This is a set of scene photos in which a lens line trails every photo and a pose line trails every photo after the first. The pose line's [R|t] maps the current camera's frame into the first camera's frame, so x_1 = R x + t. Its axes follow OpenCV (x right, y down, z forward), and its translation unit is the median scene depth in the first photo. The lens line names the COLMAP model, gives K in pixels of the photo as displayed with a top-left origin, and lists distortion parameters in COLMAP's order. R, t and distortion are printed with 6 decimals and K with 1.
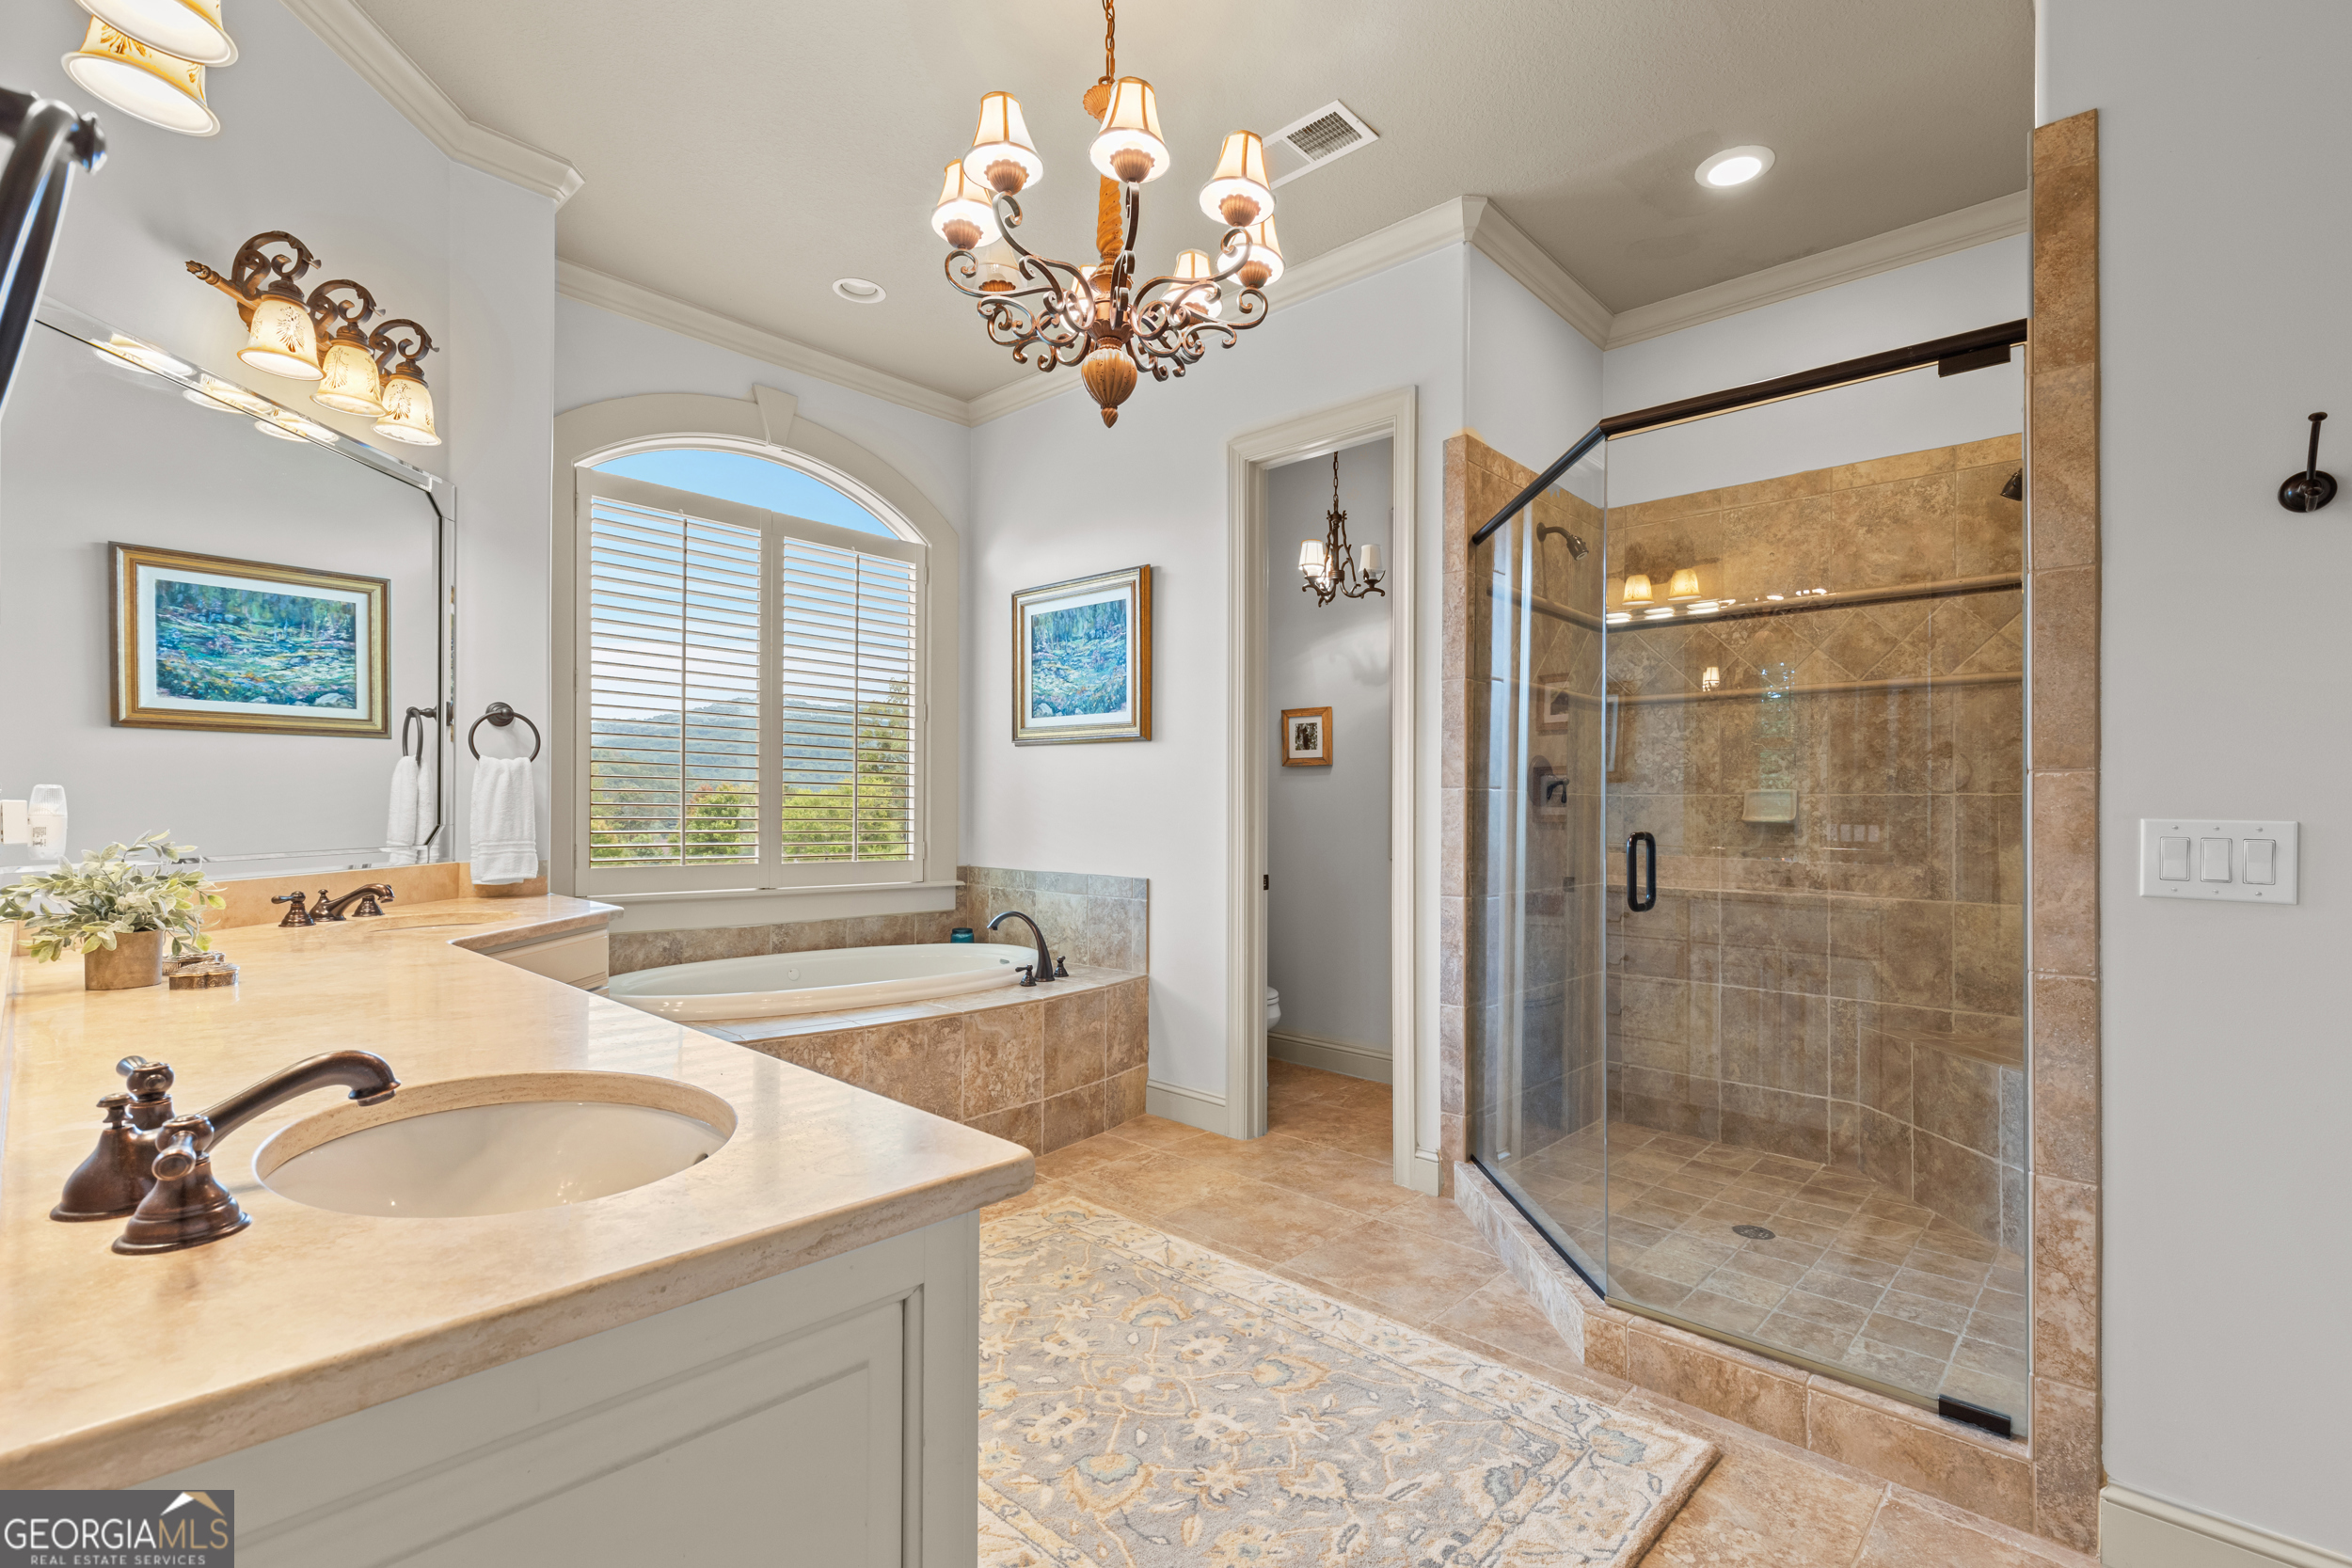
lens RADIAL K [[1046.4, 0, 1196.1], [0, 1046.4, 807.6], [0, 0, 1]] dist [0.002234, 0.000921]
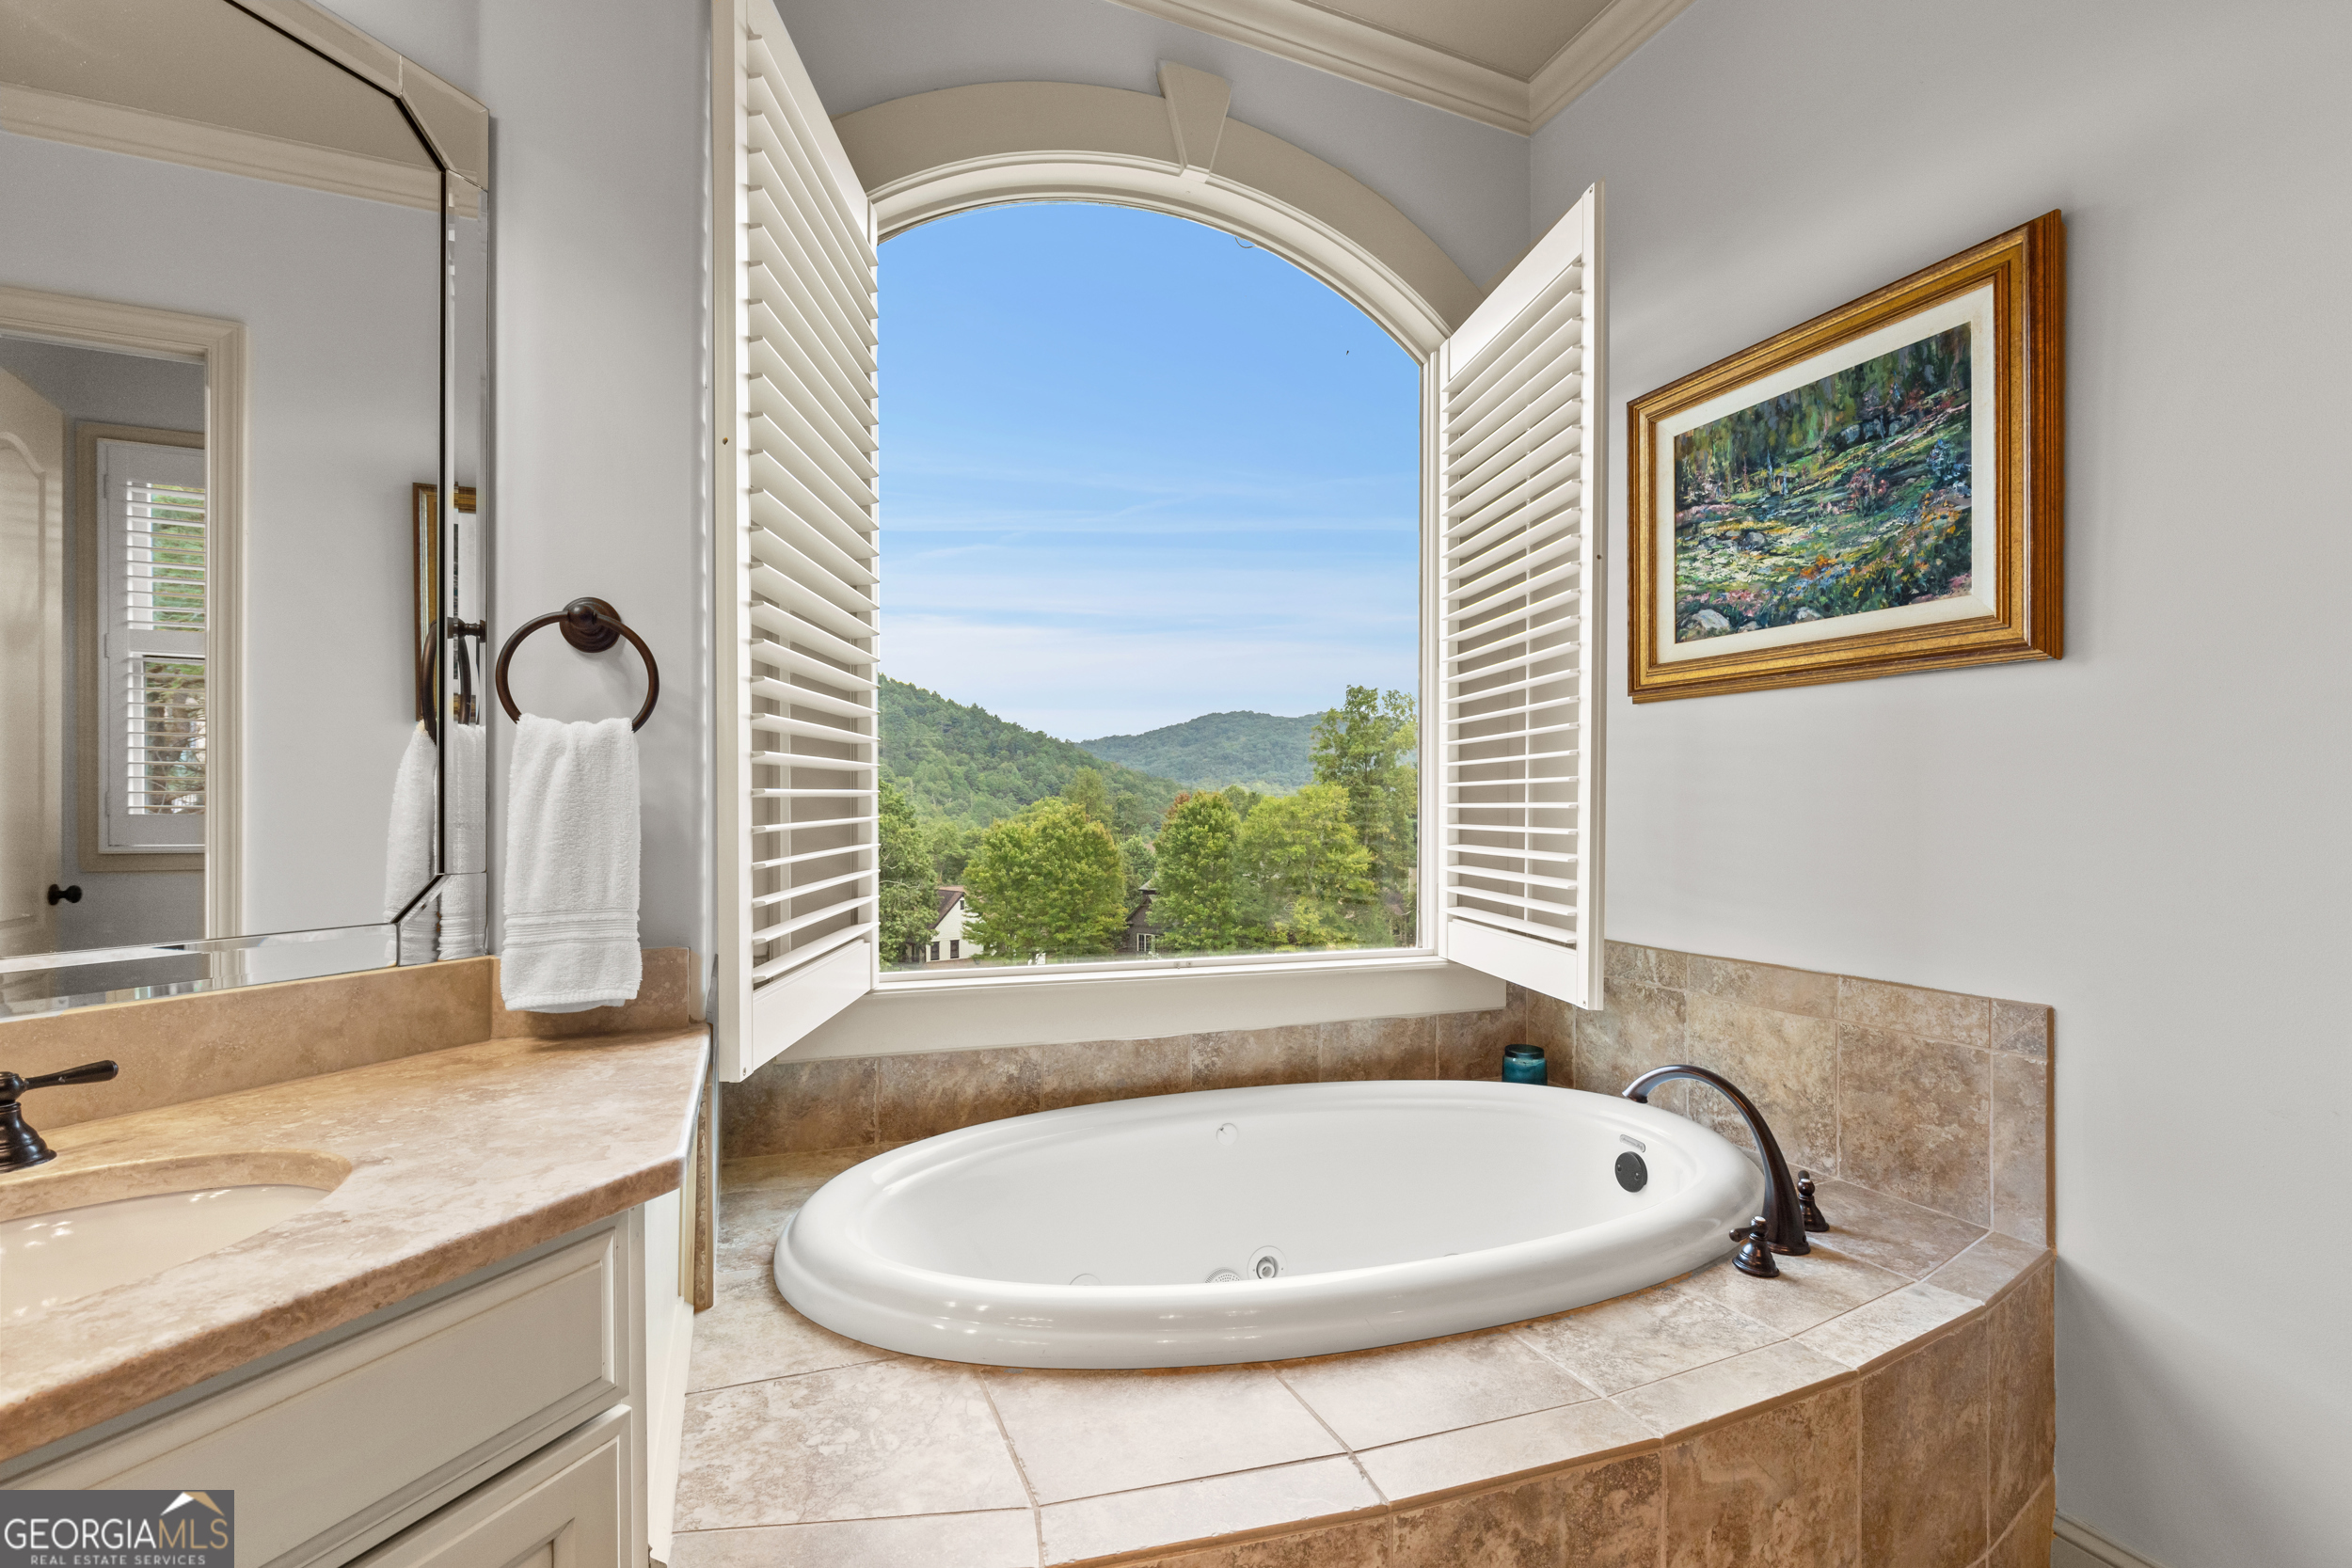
lens RADIAL K [[1046.4, 0, 1196.1], [0, 1046.4, 807.6], [0, 0, 1]] dist [0.002234, 0.000921]
pose [[0.909565, -0.002983, -0.415551, -0.171754], [0.001123, 0.999988, -0.004721, -0.005814], [0.415560, 0.003827, 0.909558, 0.494074]]
